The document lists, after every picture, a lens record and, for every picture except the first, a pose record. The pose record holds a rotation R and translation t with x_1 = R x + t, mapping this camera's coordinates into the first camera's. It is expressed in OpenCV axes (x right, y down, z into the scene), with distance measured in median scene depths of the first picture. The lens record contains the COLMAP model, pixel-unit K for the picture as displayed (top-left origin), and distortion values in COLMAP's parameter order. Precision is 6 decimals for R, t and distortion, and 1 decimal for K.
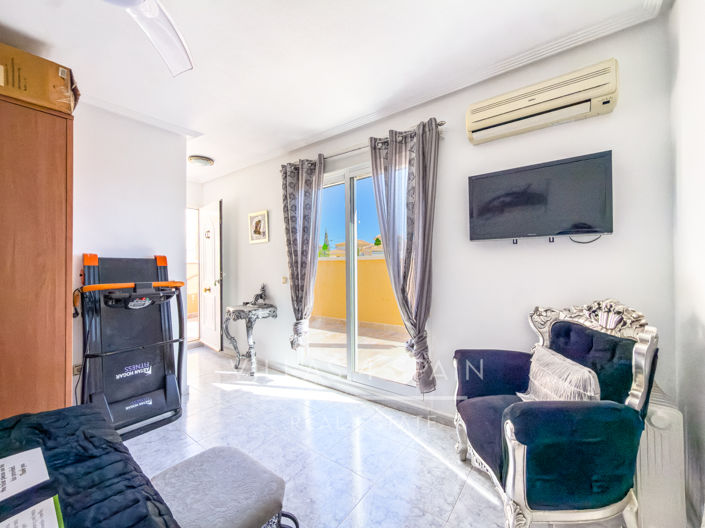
lens RADIAL K [[286.8, 0, 353.3], [0, 286.8, 261.3], [0, 0, 1]] dist [-0.001561, -0.001076]
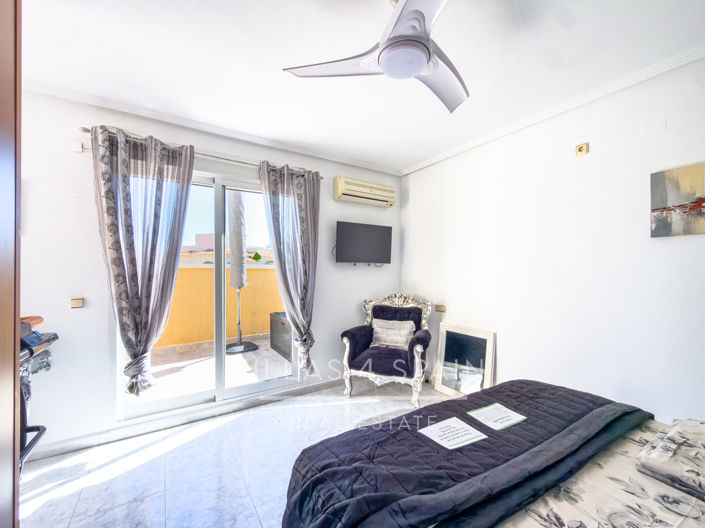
lens RADIAL K [[286.8, 0, 352.6], [0, 286.8, 275.1], [0, 0, 1]] dist [-0.001561, -0.001076]
pose [[0.358166, 0.001199, 0.933657, -0.871109], [-0.012074, 0.999922, 0.003348, -0.006909], [-0.933580, -0.012472, 0.358153, 0.310742]]
